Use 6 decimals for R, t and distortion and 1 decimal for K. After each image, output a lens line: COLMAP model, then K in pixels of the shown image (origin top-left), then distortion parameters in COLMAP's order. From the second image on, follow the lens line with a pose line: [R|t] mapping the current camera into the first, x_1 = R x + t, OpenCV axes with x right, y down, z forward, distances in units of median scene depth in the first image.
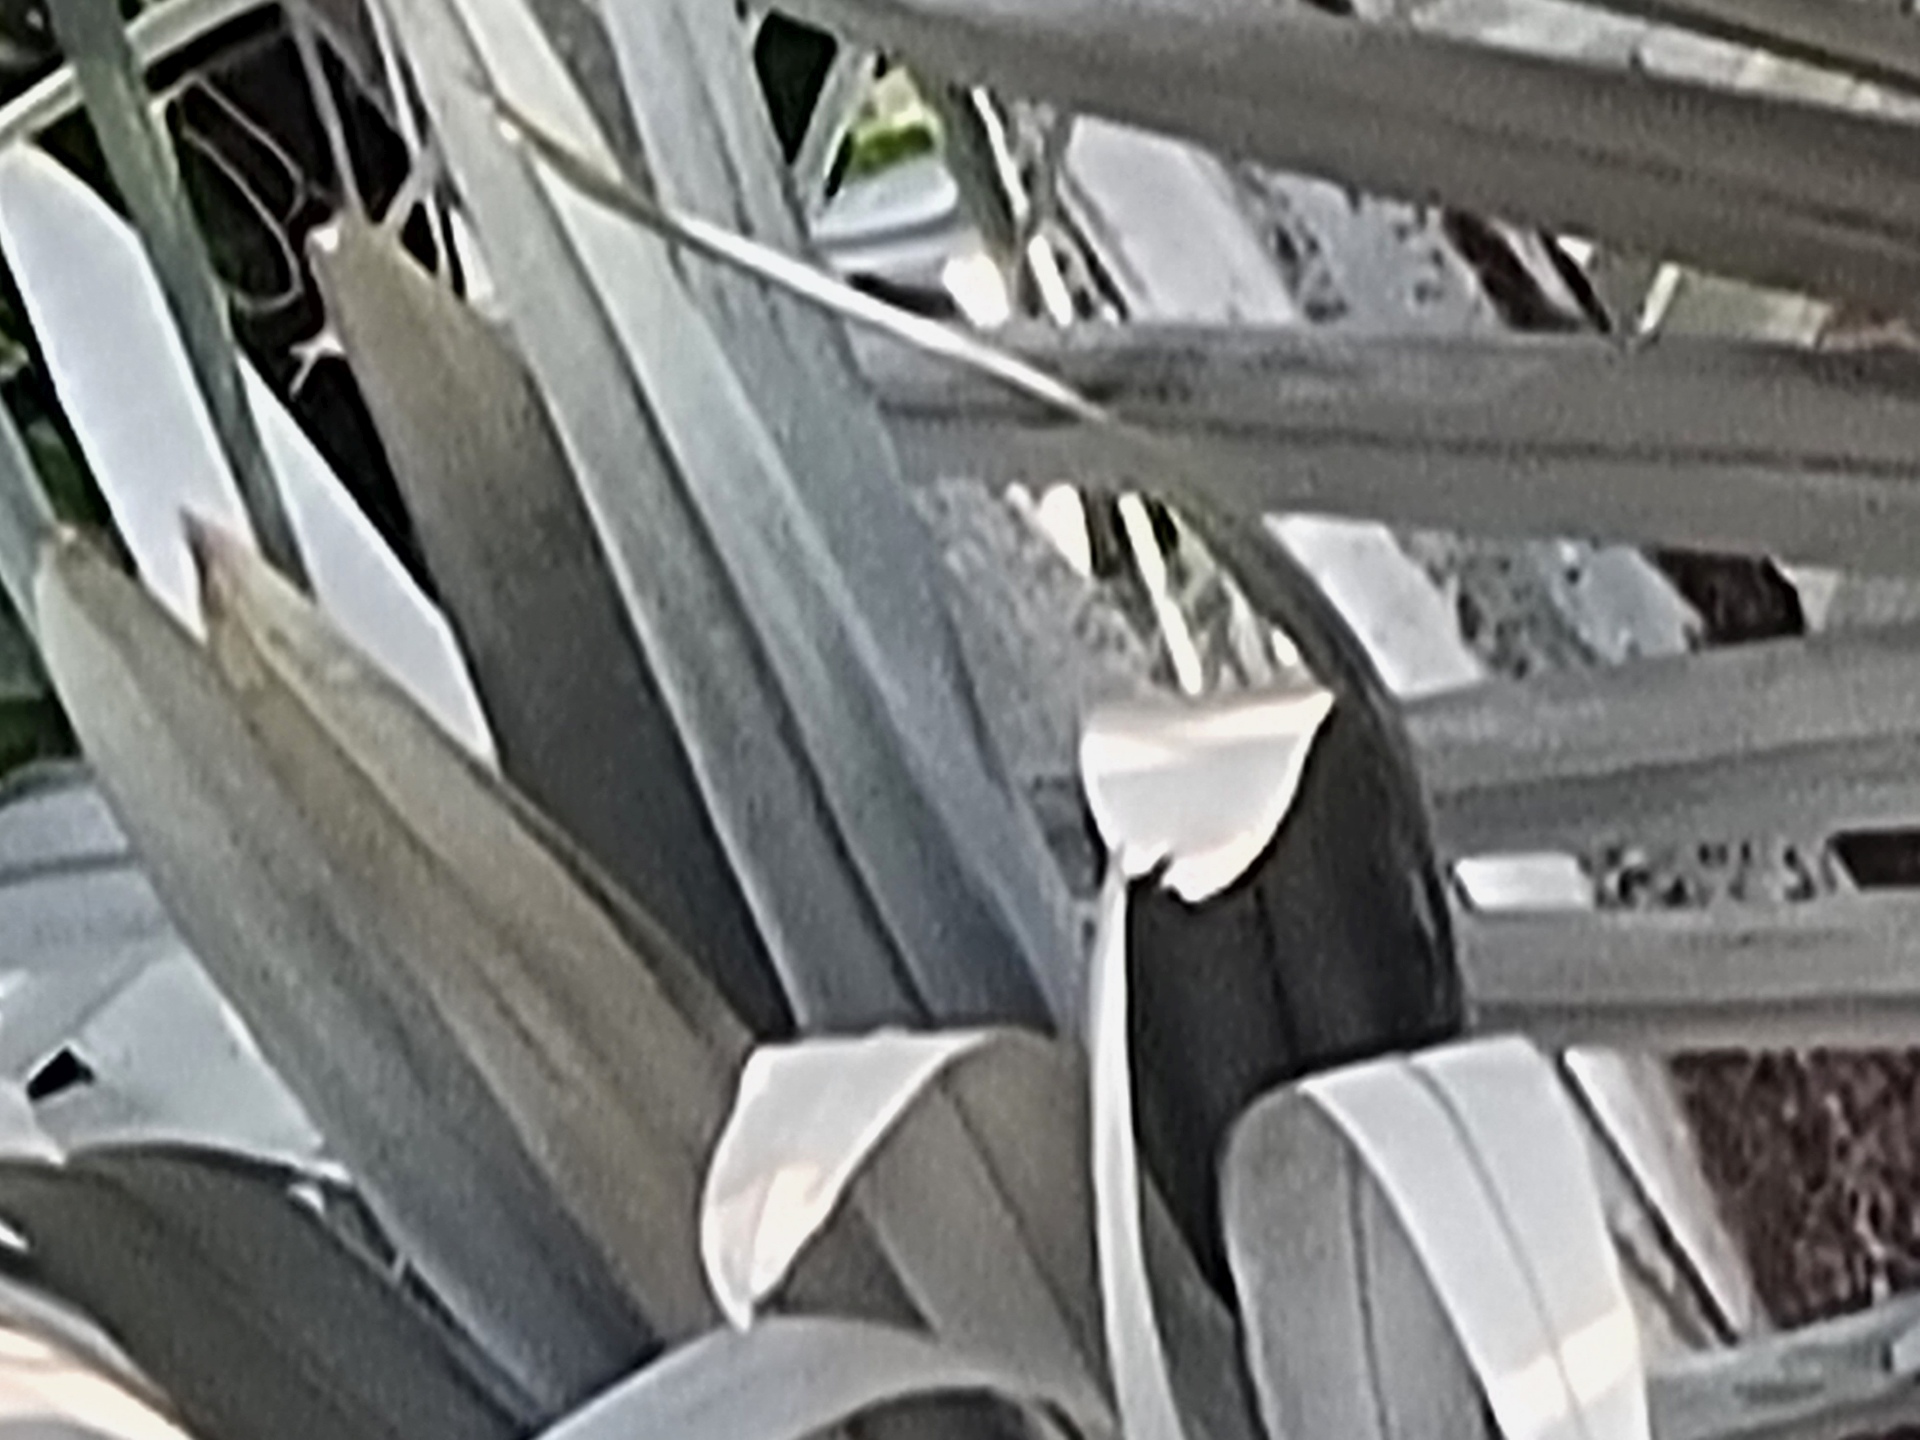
lens RADIAL K [[13073.6, 0, 951.6], [0, 13073.6, 726.5], [0, 0, 1]] dist [0.202414, 0.000000]
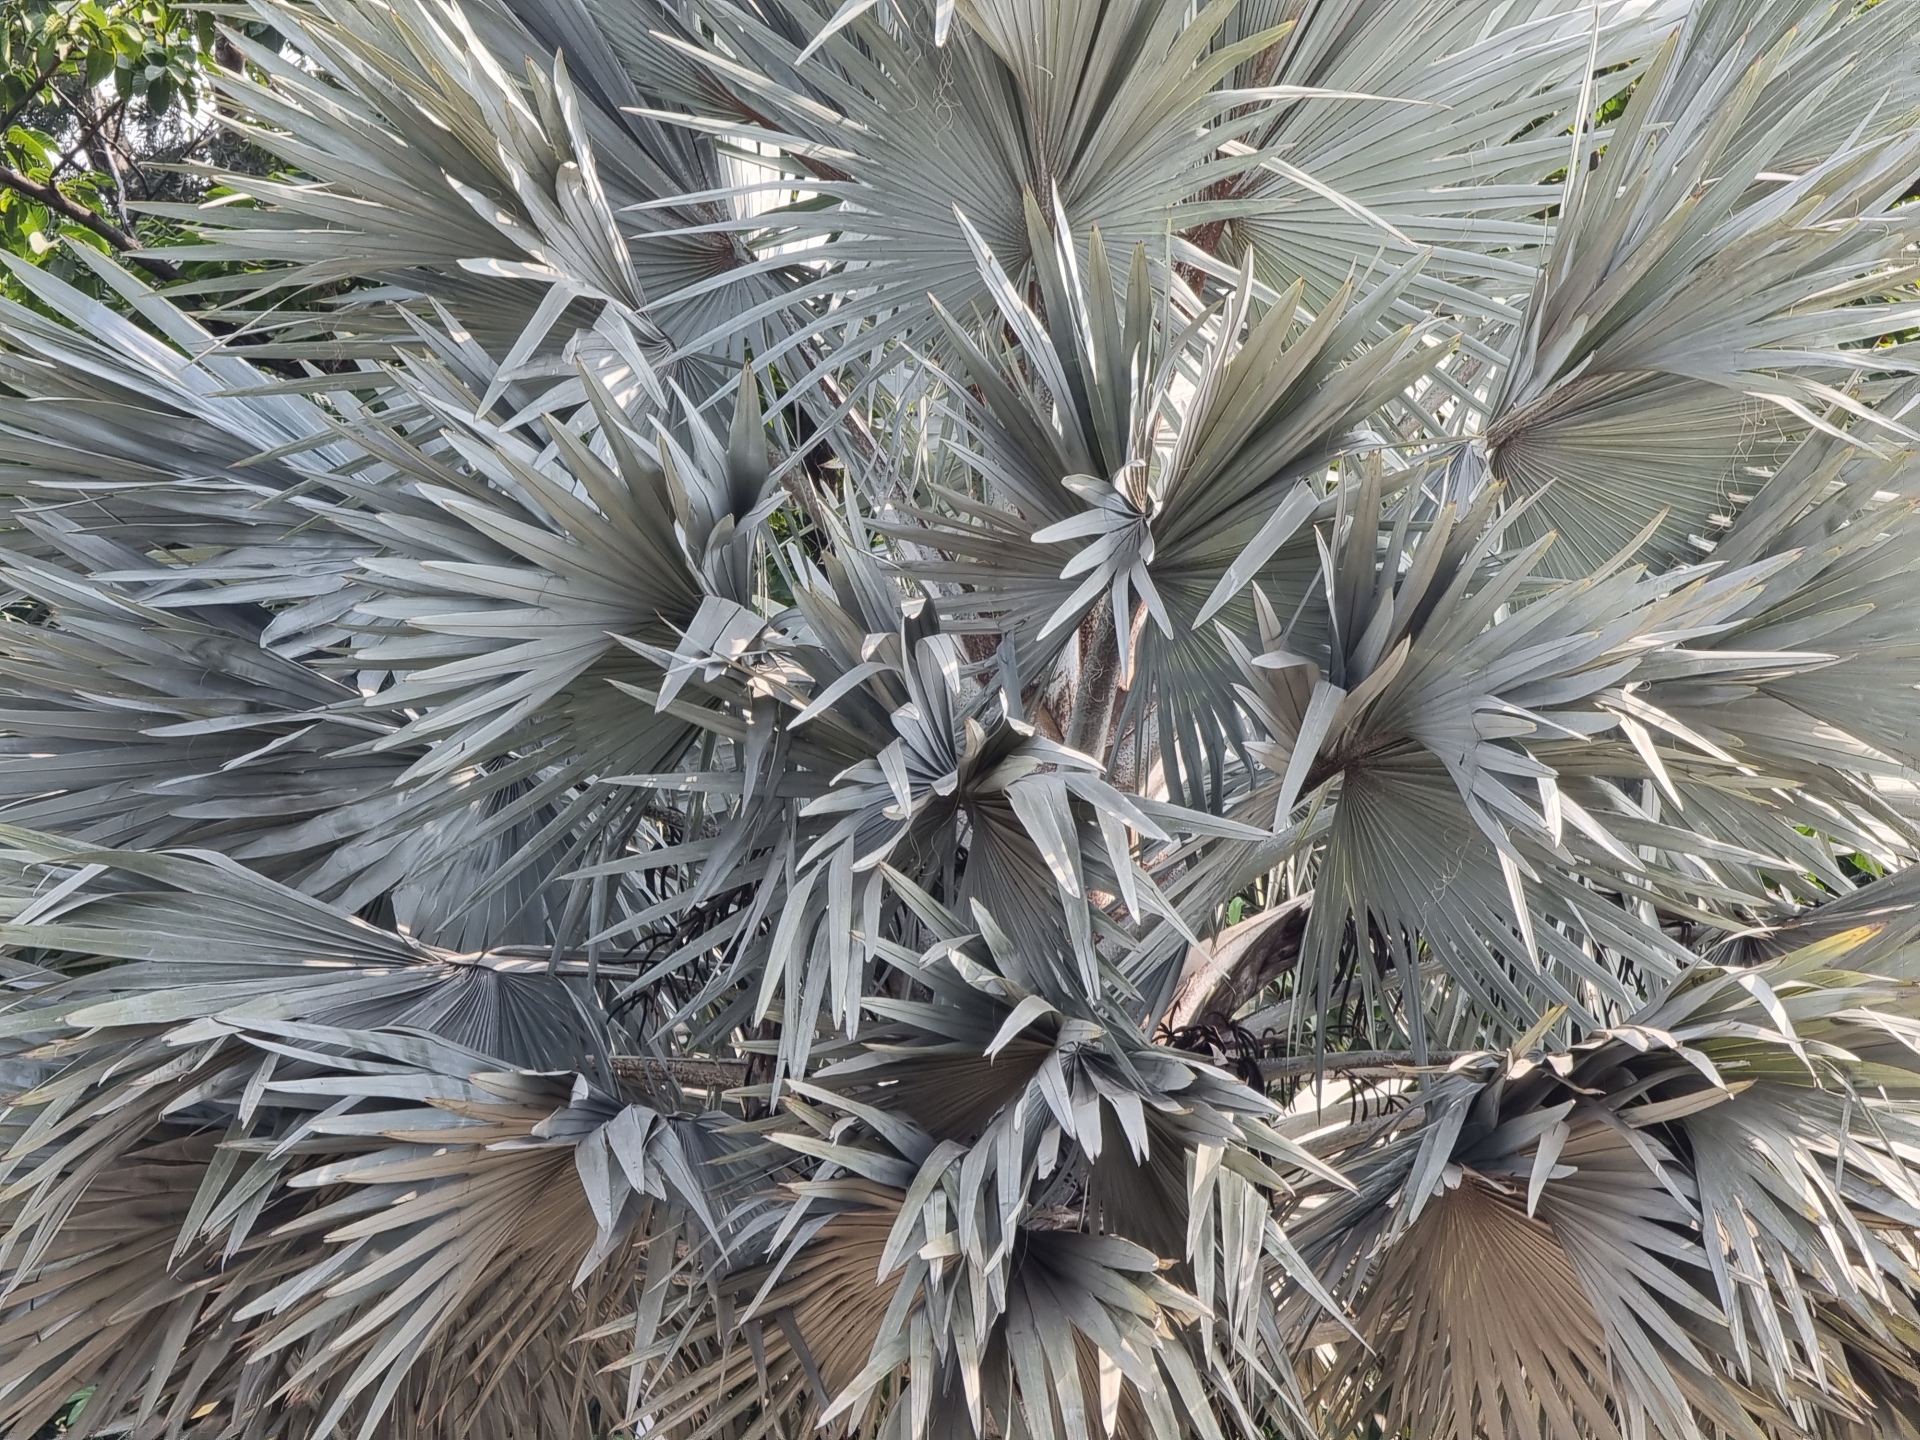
lens RADIAL K [[13073.6, 0, 962.6], [0, 13073.6, 722.8], [0, 0, 1]] dist [0.202414, 0.000000]
pose [[0.999335, -0.006429, -0.035884, 0.403962], [0.004578, 0.998666, -0.051437, 0.589296], [0.036167, 0.051239, 0.998031, -8.683794]]
